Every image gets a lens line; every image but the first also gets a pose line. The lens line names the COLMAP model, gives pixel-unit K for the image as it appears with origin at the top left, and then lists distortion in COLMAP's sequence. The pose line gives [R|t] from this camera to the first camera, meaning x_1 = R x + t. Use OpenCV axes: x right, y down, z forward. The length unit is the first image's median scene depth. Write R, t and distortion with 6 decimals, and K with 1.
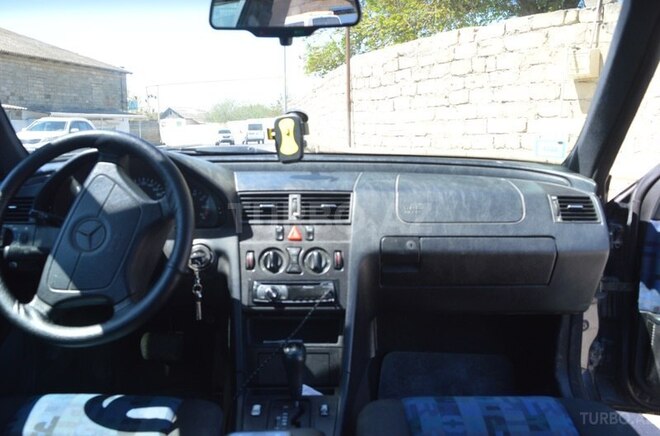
lens RADIAL K [[526.9, 0, 330.0], [0, 526.9, 218.0], [0, 0, 1]] dist [-0.091836, 0.007270]
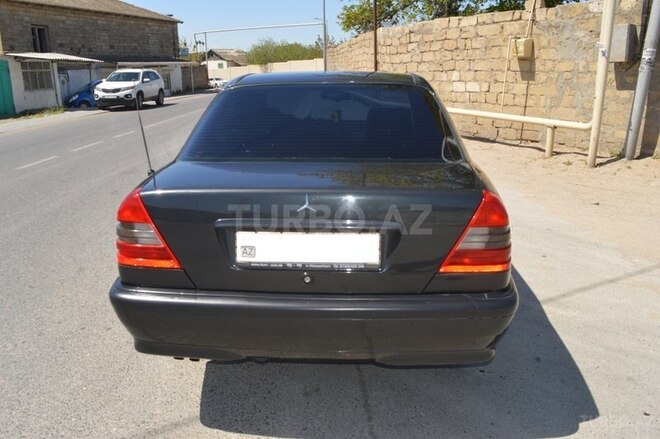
lens RADIAL K [[522.3, 0, 330.0], [0, 522.3, 219.5], [0, 0, 1]] dist [-0.106704, 0.052758]
pose [[0.997432, 0.009958, -0.070919, 0.008041], [-0.001585, 0.993112, 0.117155, 0.007534], [0.071597, -0.116742, 0.990578, -0.149533]]
